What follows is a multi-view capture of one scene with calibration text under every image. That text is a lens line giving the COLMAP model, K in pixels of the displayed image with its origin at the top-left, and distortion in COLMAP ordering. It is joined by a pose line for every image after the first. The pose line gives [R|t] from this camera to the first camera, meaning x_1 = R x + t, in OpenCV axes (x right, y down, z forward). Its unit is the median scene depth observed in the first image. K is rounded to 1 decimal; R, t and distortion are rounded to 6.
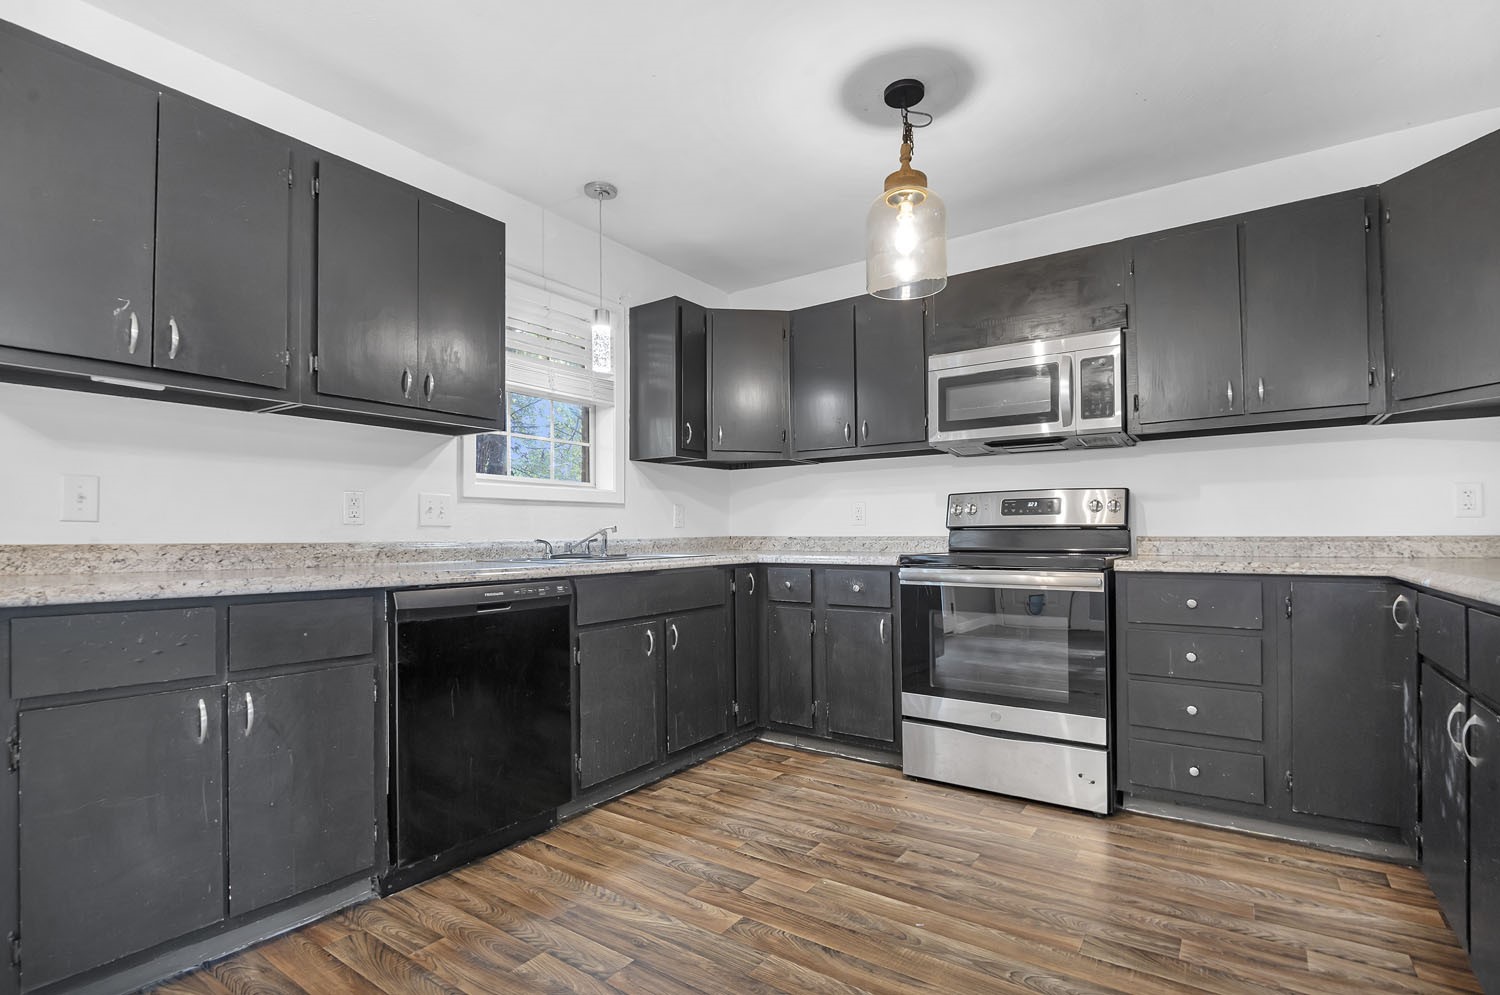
lens RADIAL K [[727.9, 0, 754.3], [0, 727.9, 538.4], [0, 0, 1]] dist [0.001186, -0.015602]
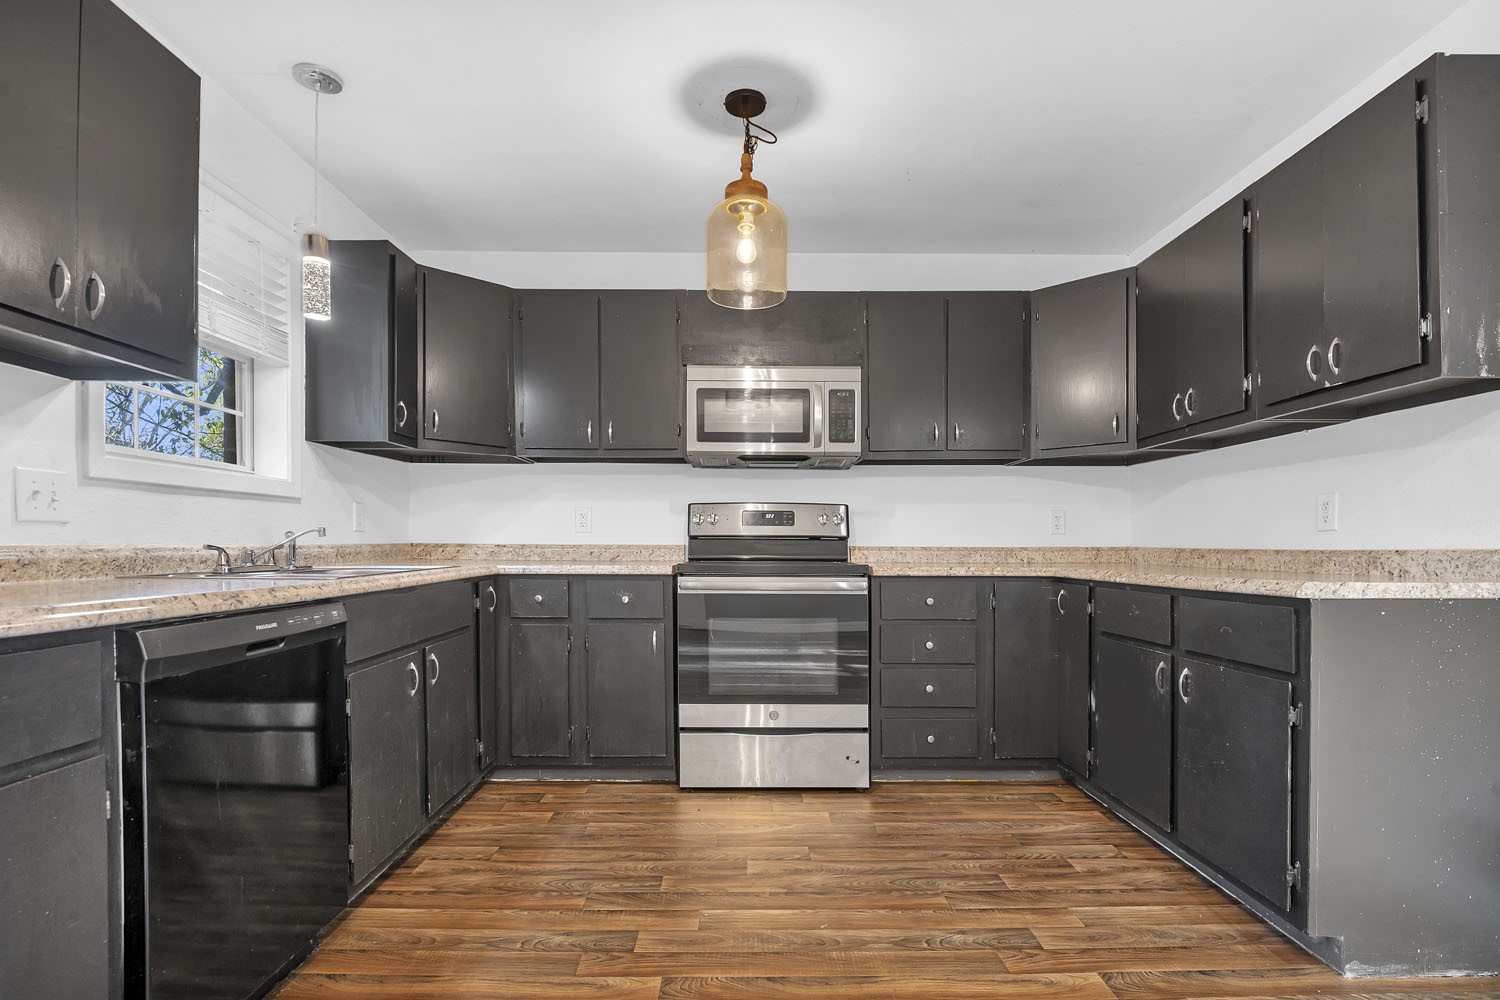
lens RADIAL K [[727.9, 0, 754.3], [0, 727.9, 540.9], [0, 0, 1]] dist [0.001186, -0.015602]
pose [[0.811479, 0.011091, 0.584277, -0.301091], [-0.005779, 0.999923, -0.010956, 0.002252], [-0.584353, 0.005514, 0.811481, 0.150819]]
